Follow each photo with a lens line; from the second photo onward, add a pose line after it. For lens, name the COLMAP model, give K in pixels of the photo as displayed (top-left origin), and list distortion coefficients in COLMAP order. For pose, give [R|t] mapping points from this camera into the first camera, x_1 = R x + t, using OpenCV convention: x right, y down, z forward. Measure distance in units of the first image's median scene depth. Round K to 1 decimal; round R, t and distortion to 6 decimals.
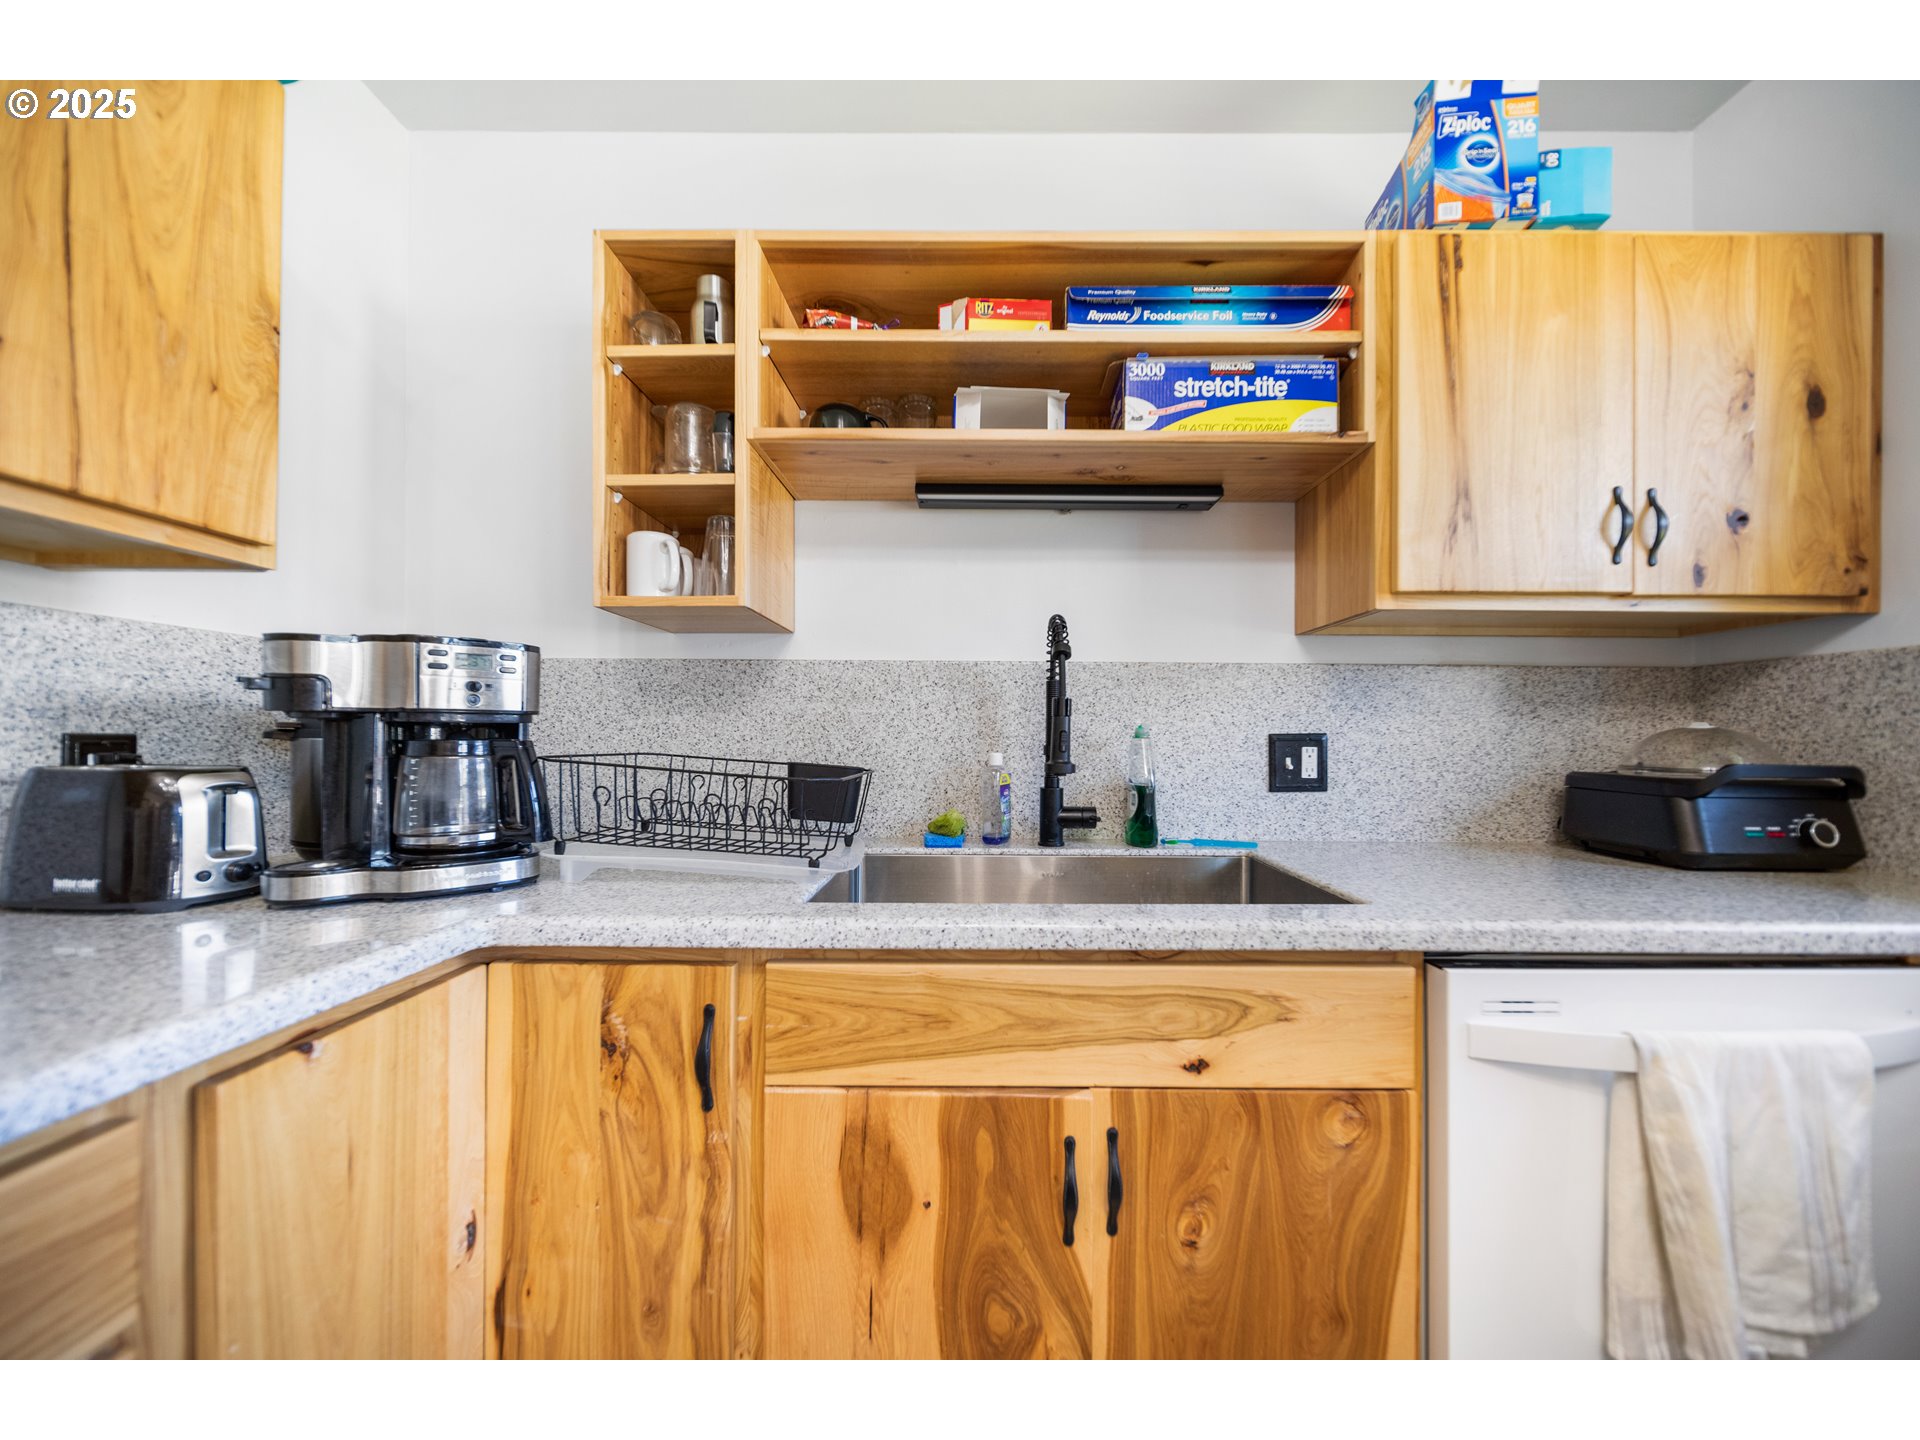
lens RADIAL K [[690.1, 0, 984.0], [0, 690.1, 731.7], [0, 0, 1]] dist [-0.001619, -0.000227]
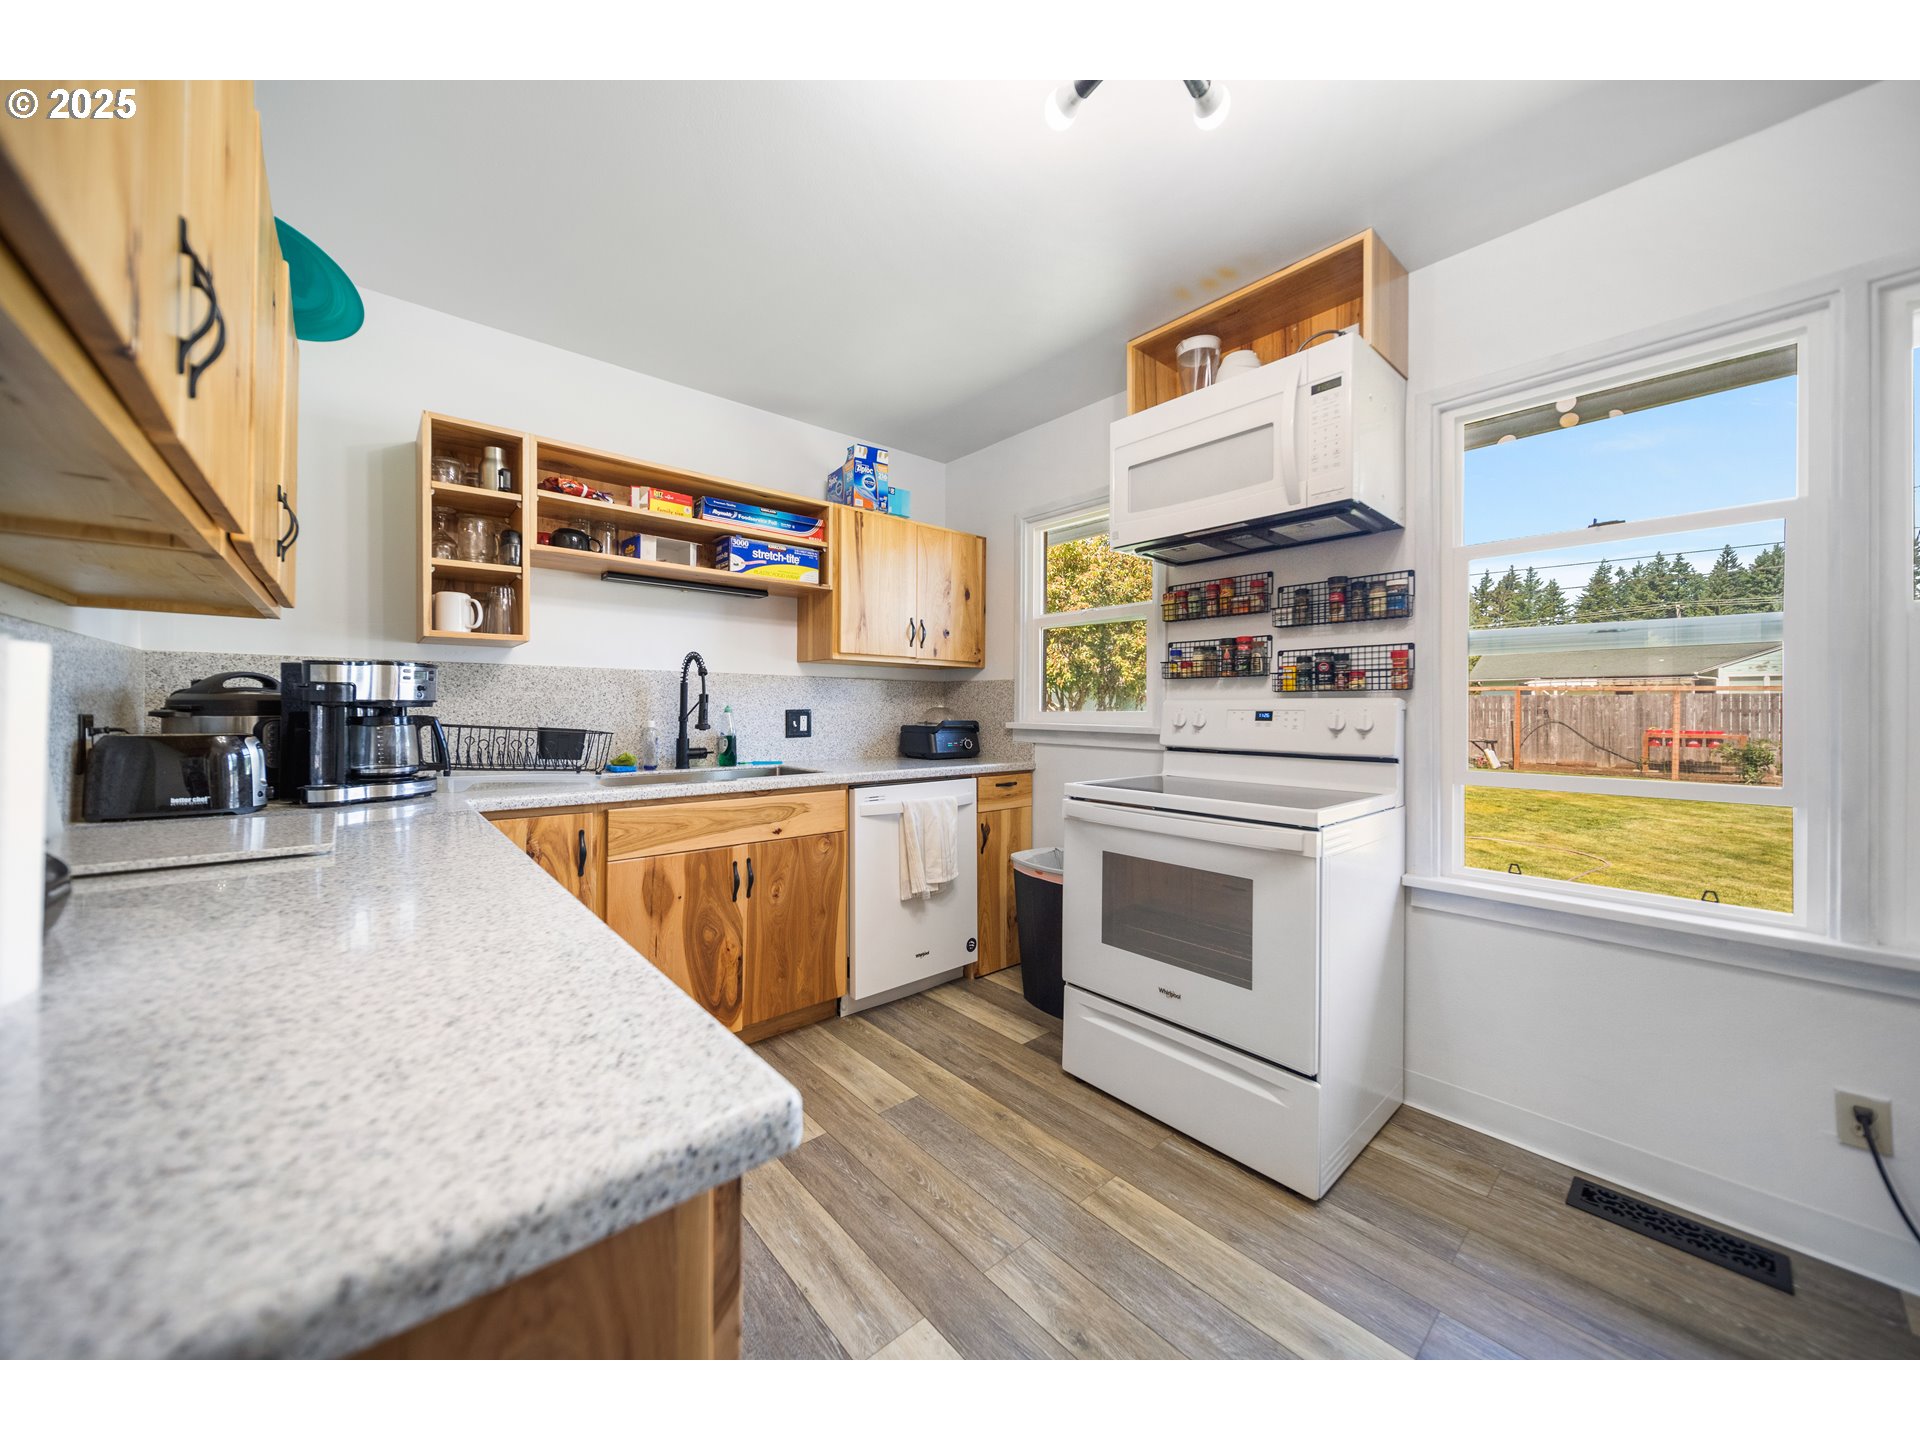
lens RADIAL K [[681.5, 0, 960.3], [0, 681.5, 710.5], [0, 0, 1]] dist [-0.000636, 0.000026]
pose [[0.752143, -0.004290, 0.658986, -0.689226], [-0.004272, 0.999926, 0.011386, -0.025820], [-0.658986, -0.011379, 0.752069, -1.124979]]
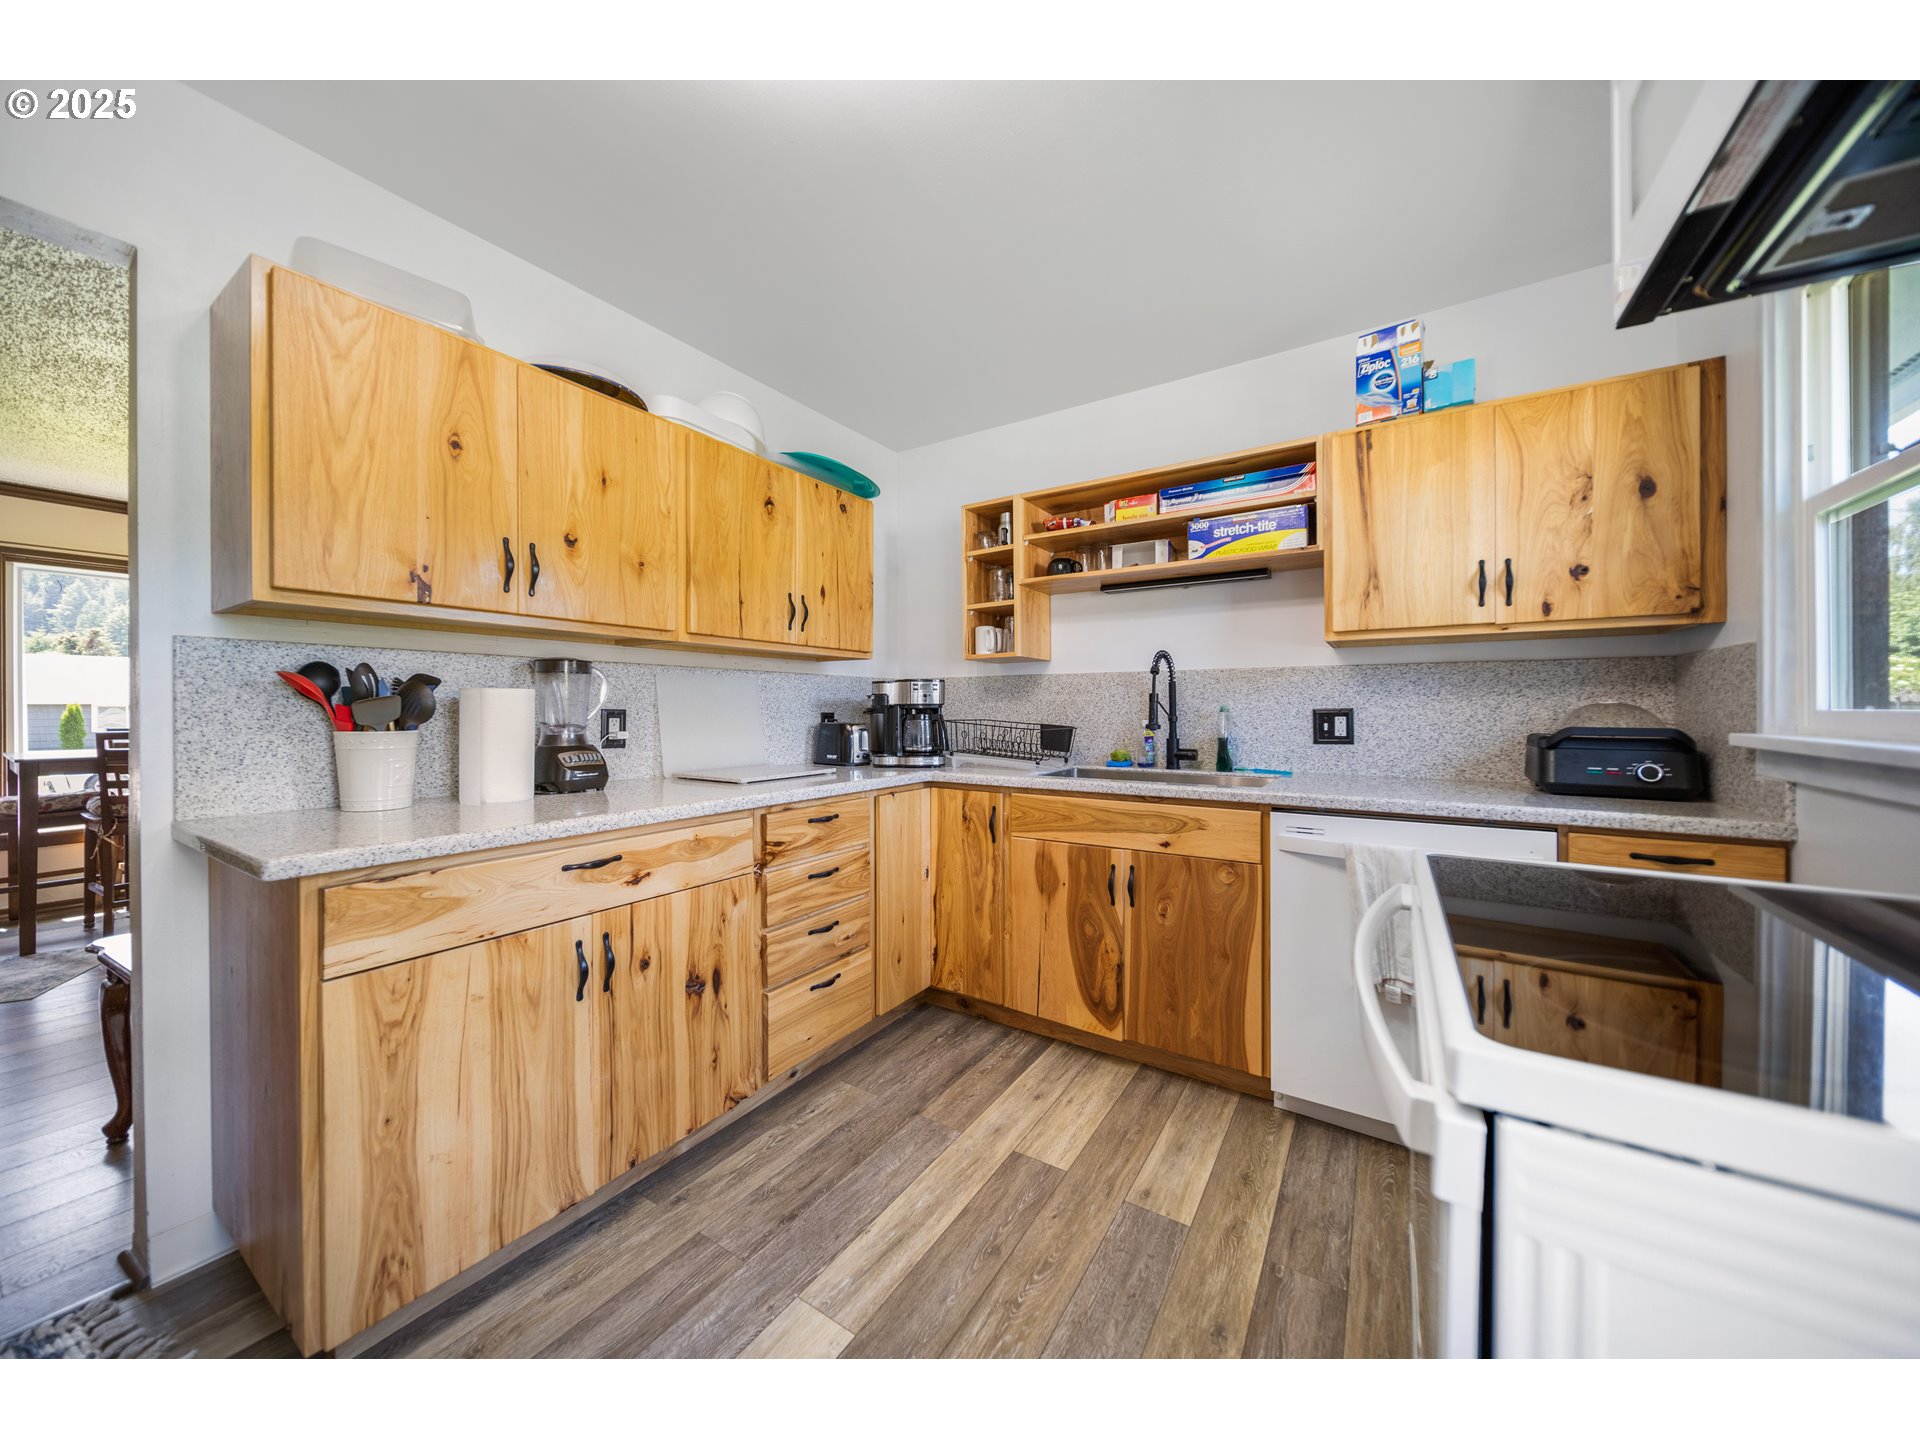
lens RADIAL K [[681.5, 0, 960.3], [0, 681.5, 710.5], [0, 0, 1]] dist [-0.000636, 0.000026]
pose [[0.843767, -0.006233, -0.536673, 0.736518], [0.010885, 0.999926, 0.005500, -0.014347], [0.536599, -0.010482, 0.843772, -1.071194]]
